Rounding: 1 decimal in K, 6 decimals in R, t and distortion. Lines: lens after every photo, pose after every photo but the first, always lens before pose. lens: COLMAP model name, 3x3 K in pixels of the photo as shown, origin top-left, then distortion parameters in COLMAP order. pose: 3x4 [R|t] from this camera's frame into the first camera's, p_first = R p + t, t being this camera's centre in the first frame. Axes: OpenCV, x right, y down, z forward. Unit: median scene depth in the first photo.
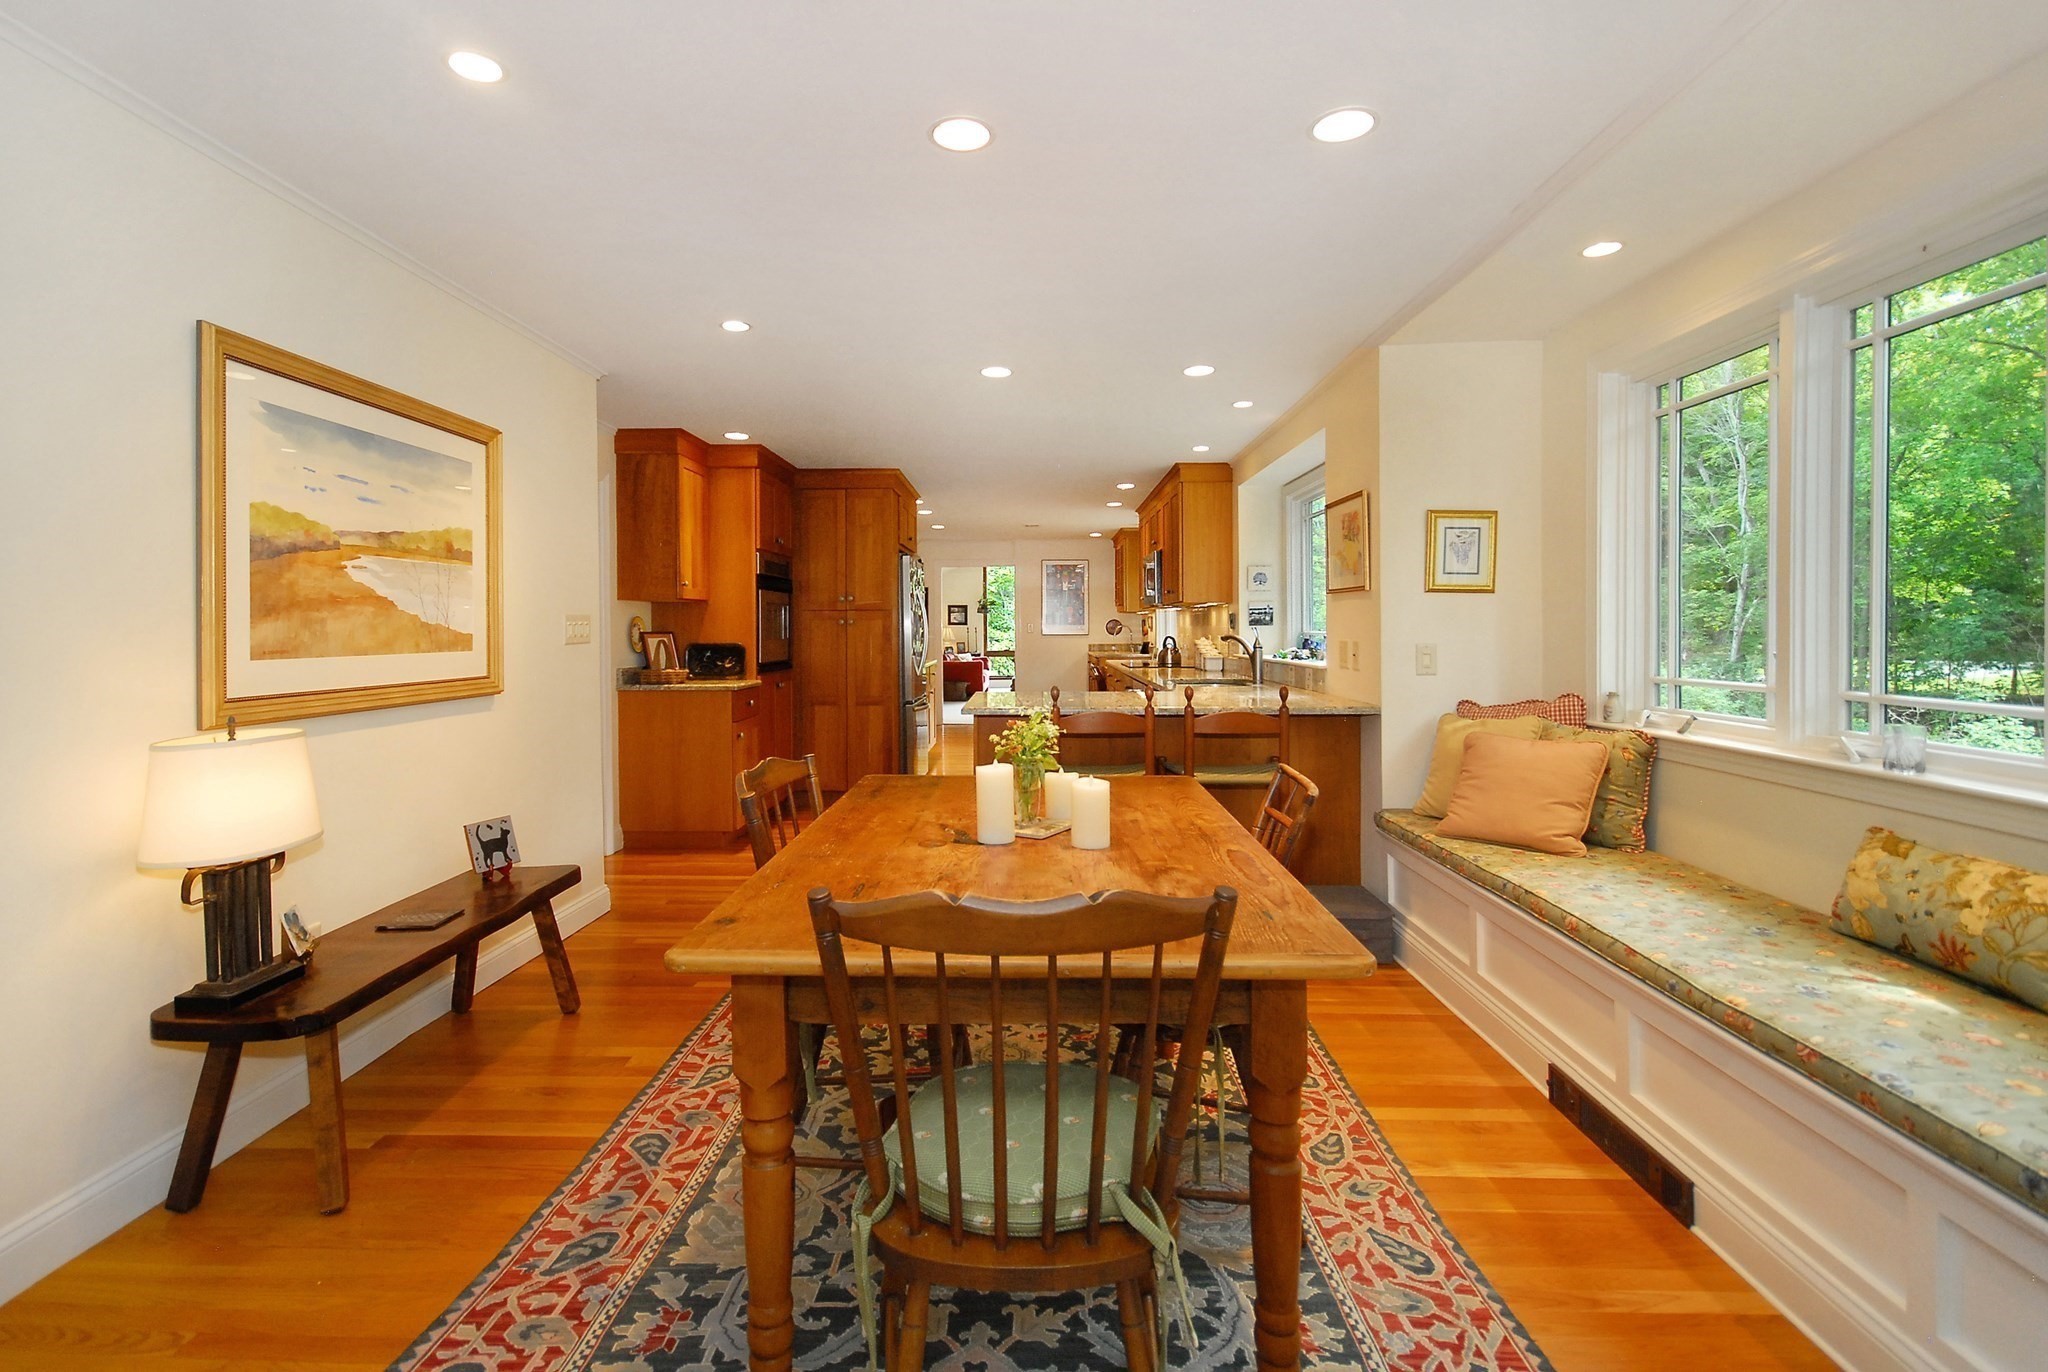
lens RADIAL K [[939.1, 0, 1009.7], [0, 939.1, 635.2], [0, 0, 1]] dist [-0.015216, 0.004661]
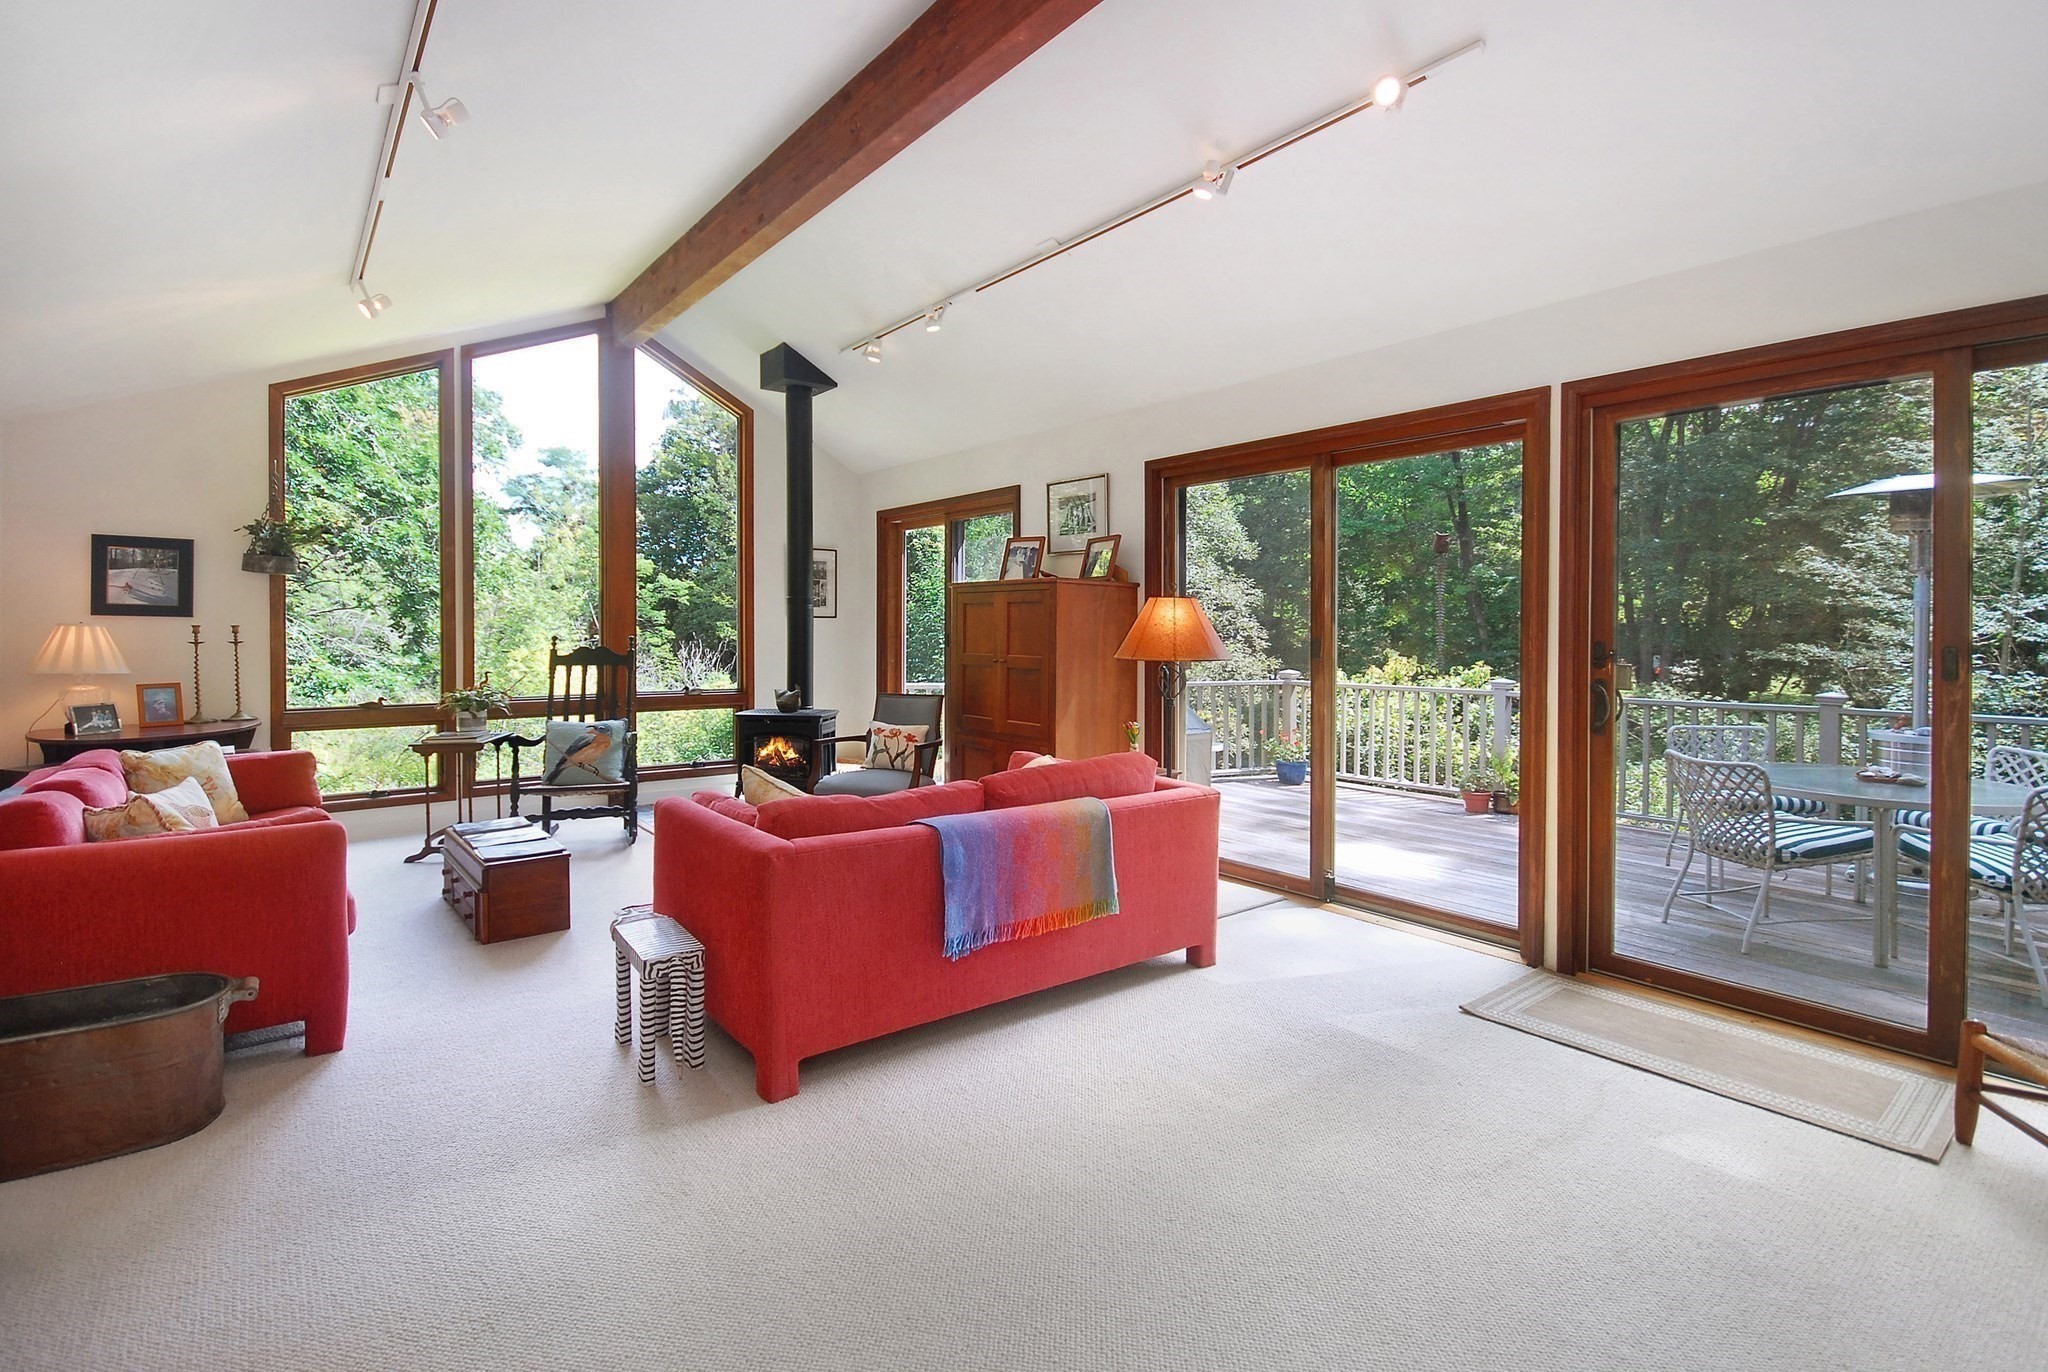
lens RADIAL K [[939.1, 0, 1025.0], [0, 939.1, 646.5], [0, 0, 1]] dist [-0.015216, 0.004661]
pose [[0.759870, 0.001959, 0.650072, -0.117746], [-0.008203, 0.999945, 0.006576, -0.017809], [-0.650023, -0.010330, 0.759844, 2.039178]]
